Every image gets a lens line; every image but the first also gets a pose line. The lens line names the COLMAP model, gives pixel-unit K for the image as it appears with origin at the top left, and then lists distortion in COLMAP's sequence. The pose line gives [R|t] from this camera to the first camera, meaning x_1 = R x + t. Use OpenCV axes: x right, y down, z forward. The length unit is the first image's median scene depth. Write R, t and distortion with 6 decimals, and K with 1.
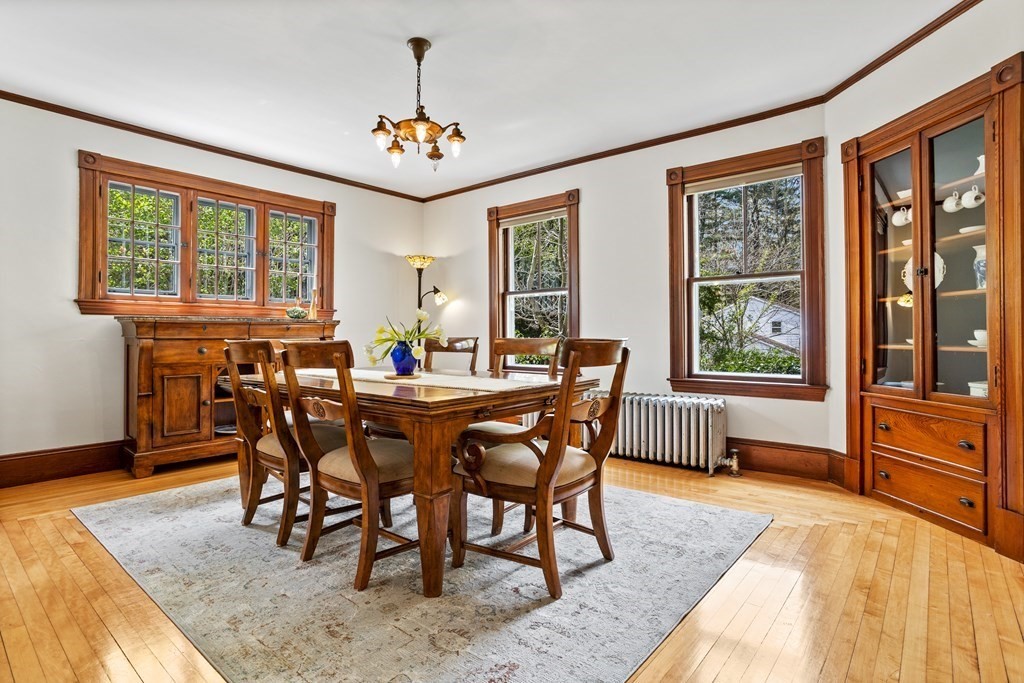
lens RADIAL K [[517.2, 0, 516.3], [0, 517.2, 331.9], [0, 0, 1]] dist [-0.048077, 0.028112]
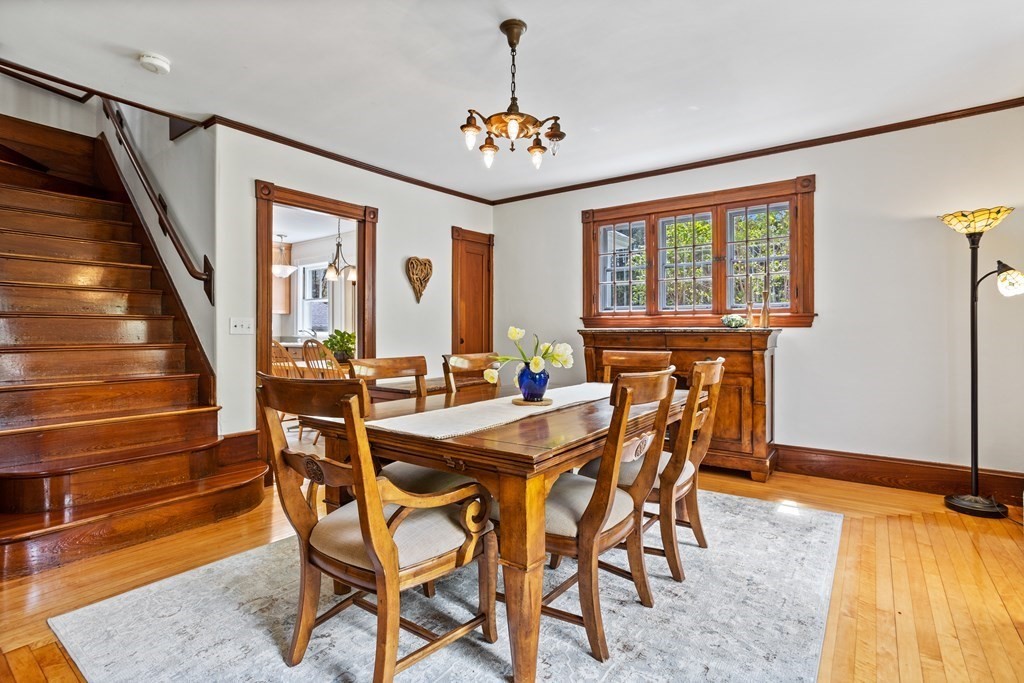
lens RADIAL K [[506.5, 0, 515.9], [0, 506.5, 335.1], [0, 0, 1]] dist [-0.048857, 0.024247]
pose [[0.057492, 0.009421, -0.998302, 0.517106], [0.007190, 0.999926, 0.009850, -0.029930], [0.998320, -0.007745, 0.057420, 0.722873]]
